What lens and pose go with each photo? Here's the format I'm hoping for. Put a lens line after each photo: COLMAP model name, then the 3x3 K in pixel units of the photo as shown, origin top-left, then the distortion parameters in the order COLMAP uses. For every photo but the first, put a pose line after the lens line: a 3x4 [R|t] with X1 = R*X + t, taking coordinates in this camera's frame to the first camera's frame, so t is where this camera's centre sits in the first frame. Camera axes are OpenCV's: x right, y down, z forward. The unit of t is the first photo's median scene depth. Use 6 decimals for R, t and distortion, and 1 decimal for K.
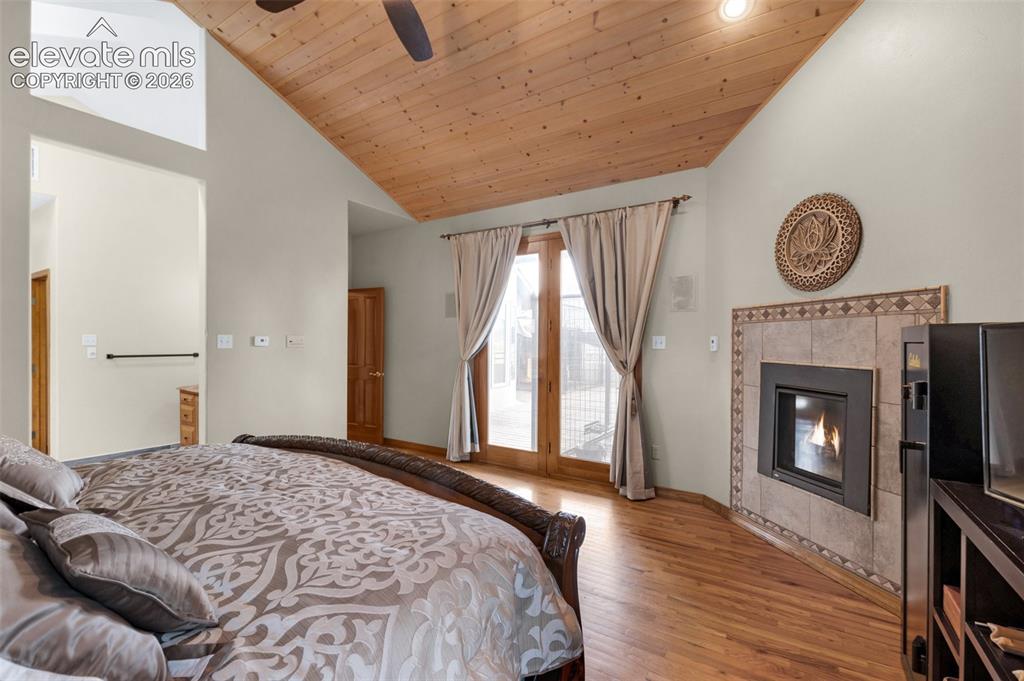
lens RADIAL K [[445.0, 0, 514.6], [0, 445.0, 339.7], [0, 0, 1]] dist [0.002922, 0.000196]
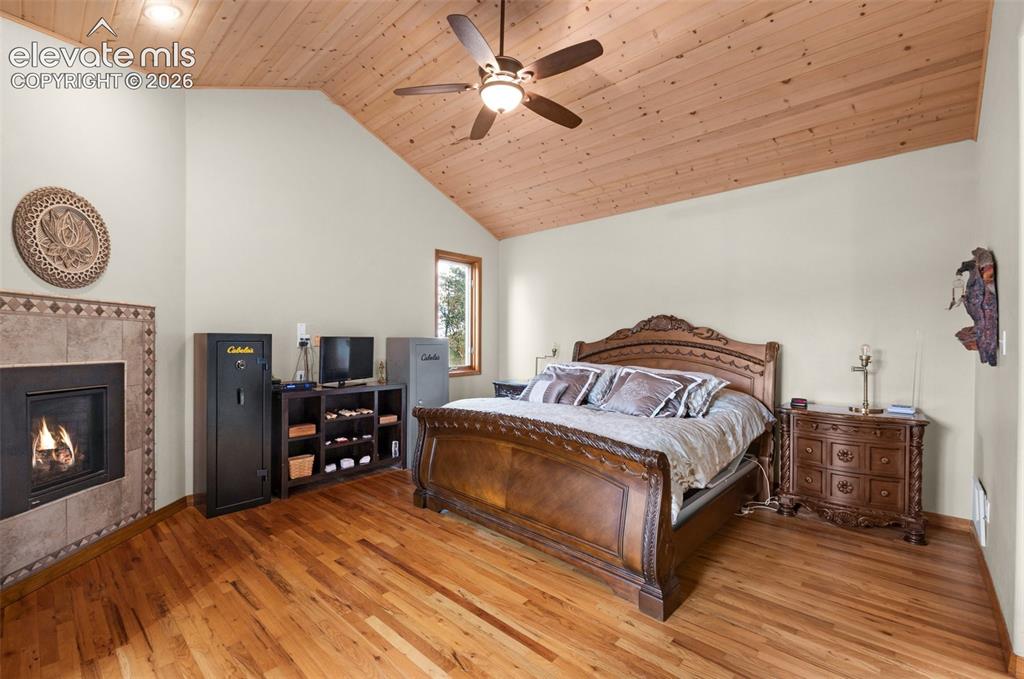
lens RADIAL K [[445.0, 0, 514.1], [0, 445.0, 344.1], [0, 0, 1]] dist [0.002922, 0.000196]
pose [[-0.983557, 0.000829, 0.180595, -0.486988], [0.001083, 0.999999, 0.001308, 0.013255], [-0.180593, 0.001482, -0.983557, 1.866533]]
